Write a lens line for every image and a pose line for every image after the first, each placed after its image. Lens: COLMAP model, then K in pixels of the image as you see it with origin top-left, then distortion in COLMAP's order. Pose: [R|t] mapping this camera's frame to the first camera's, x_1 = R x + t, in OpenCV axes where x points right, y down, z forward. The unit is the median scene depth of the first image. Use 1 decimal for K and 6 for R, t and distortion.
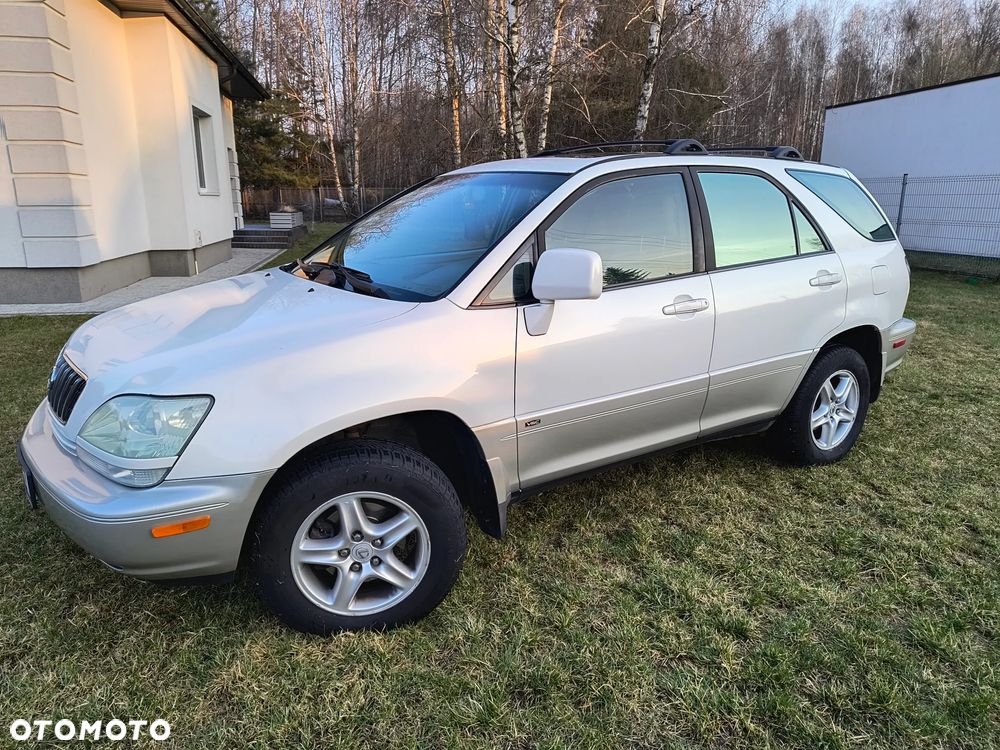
lens RADIAL K [[680.3, 0, 504.3], [0, 680.3, 371.3], [0, 0, 1]] dist [0.063417, -0.074476]
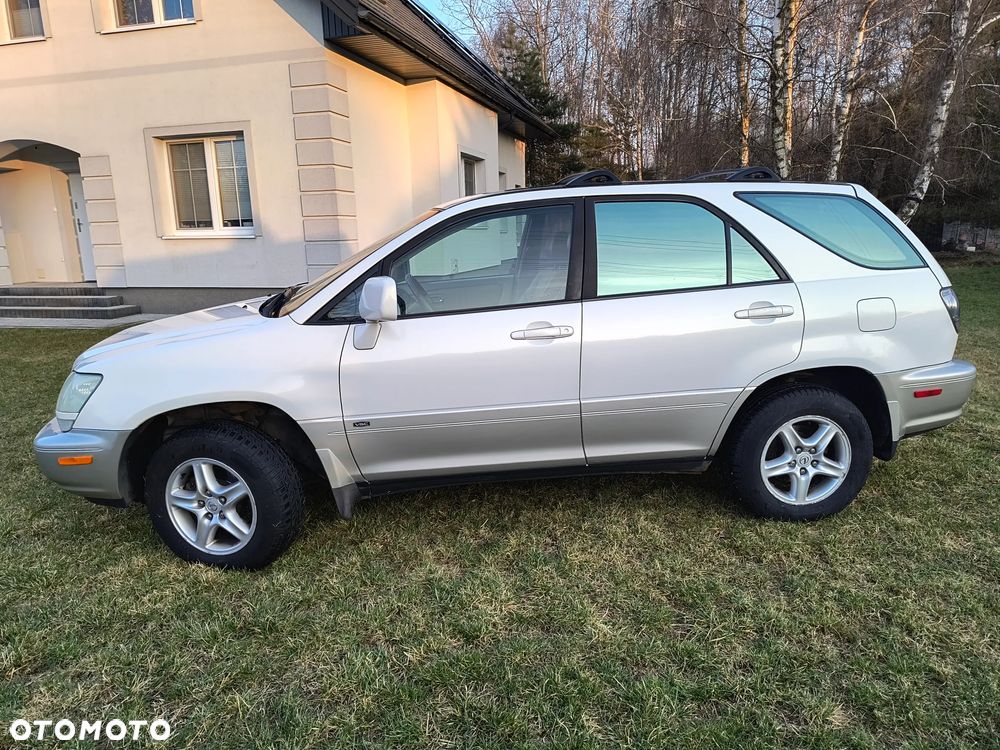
lens RADIAL K [[682.0, 0, 500.0], [0, 682.0, 375.0], [0, 0, 1]] dist [0.039662, -0.039313]
pose [[0.888076, 0.070825, -0.454208, 0.646208], [-0.084073, 0.996419, -0.009008, -0.014820], [0.451943, 0.046186, 0.890850, 0.045706]]
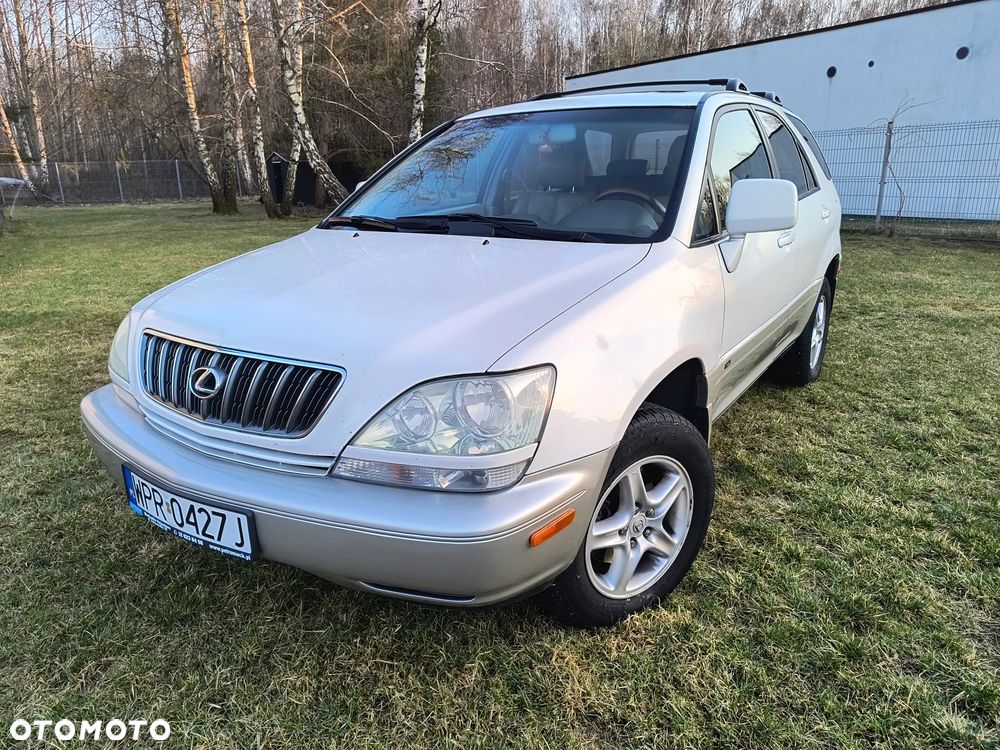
lens RADIAL K [[682.0, 0, 500.0], [0, 682.0, 375.0], [0, 0, 1]] dist [0.039662, -0.039313]
pose [[0.924812, -0.131828, 0.356854, -0.499625], [0.116891, 0.991131, 0.063209, -0.006605], [-0.362022, -0.016744, 0.932019, 0.173702]]
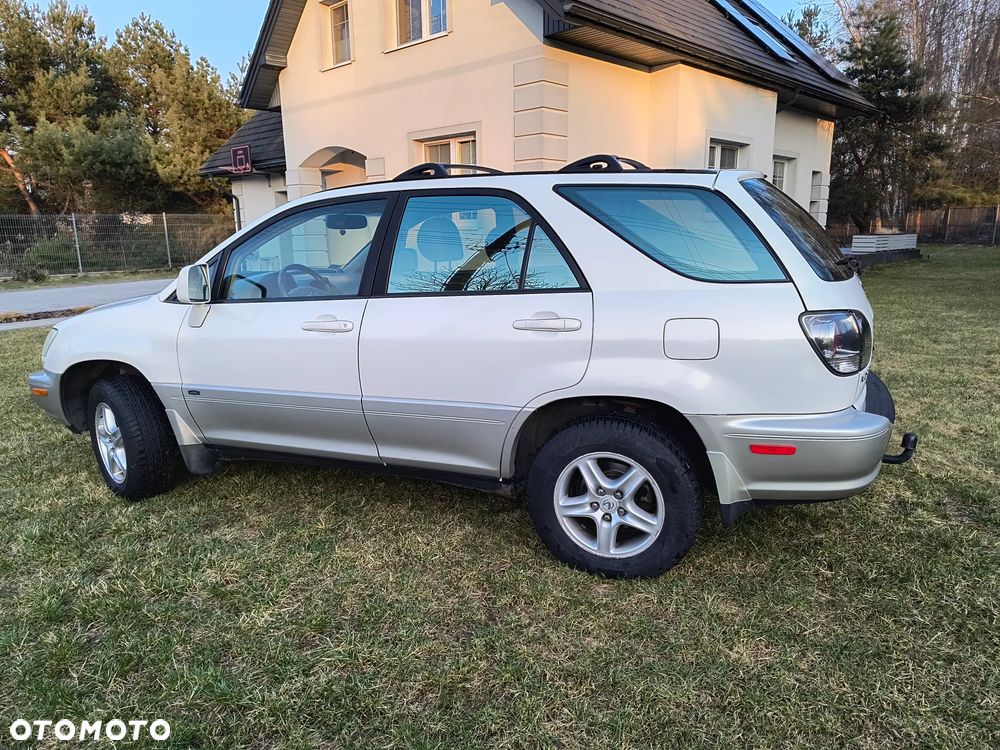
lens RADIAL K [[682.0, 0, 500.0], [0, 682.0, 375.0], [0, 0, 1]] dist [0.039662, -0.039313]
pose [[0.561141, 0.163962, -0.811318, 1.215768], [-0.185420, 0.980174, 0.069842, -0.135649], [0.806684, 0.111244, 0.580418, 0.575620]]
